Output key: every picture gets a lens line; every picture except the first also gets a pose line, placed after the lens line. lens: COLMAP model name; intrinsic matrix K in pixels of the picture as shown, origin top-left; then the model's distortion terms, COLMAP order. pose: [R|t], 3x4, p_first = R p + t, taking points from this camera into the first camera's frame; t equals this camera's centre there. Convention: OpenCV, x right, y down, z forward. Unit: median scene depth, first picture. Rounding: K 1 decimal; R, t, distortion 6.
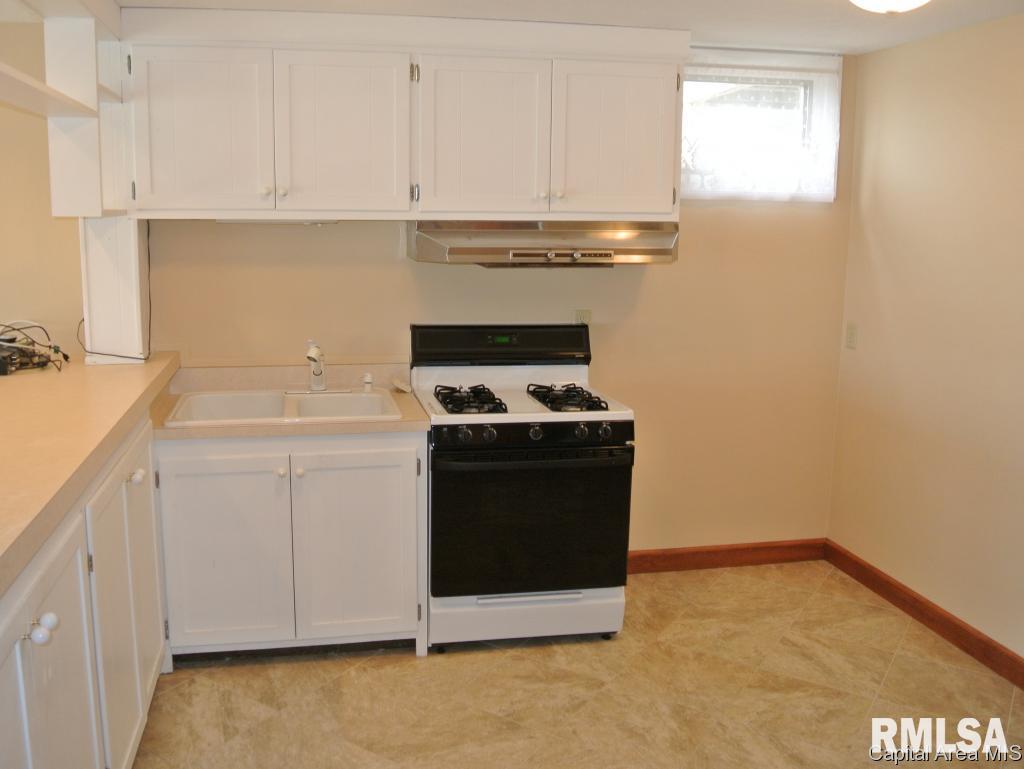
lens RADIAL K [[922.8, 0, 511.1], [0, 922.8, 386.2], [0, 0, 1]] dist [-0.053105, -0.014579]
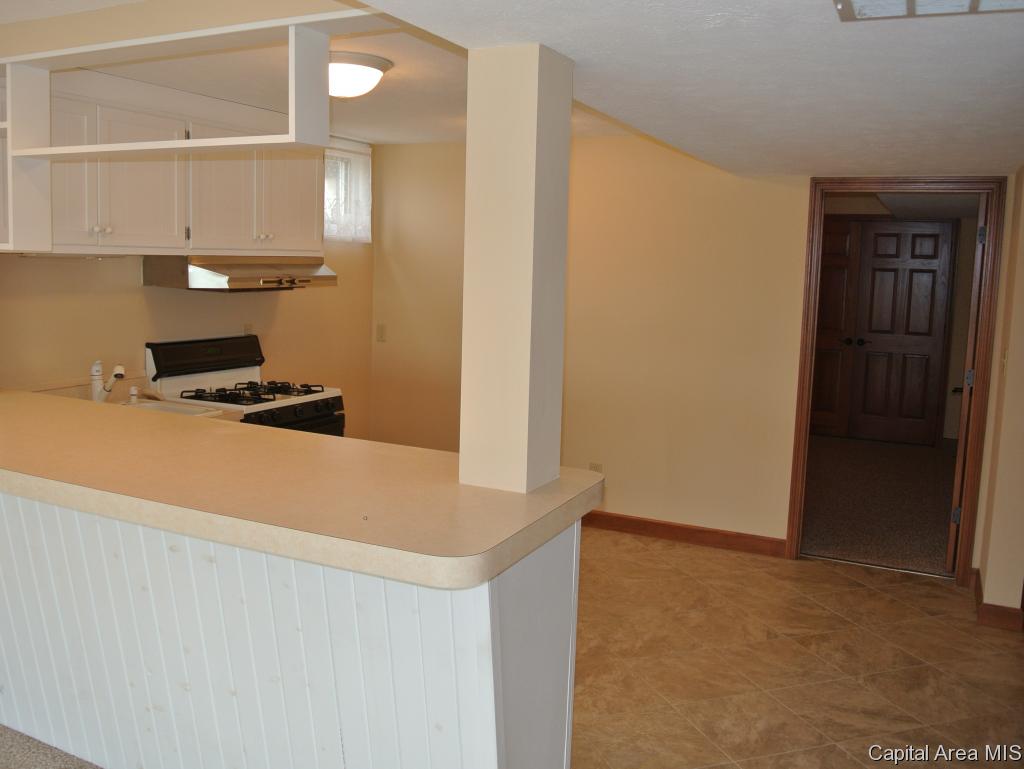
lens RADIAL K [[922.8, 0, 517.1], [0, 922.8, 381.3], [0, 0, 1]] dist [-0.053105, -0.014579]
pose [[0.593731, -0.101133, 0.798283, -0.787340], [0.126669, 0.991448, 0.031393, 0.003873], [-0.794631, 0.082478, 0.601463, -0.067956]]
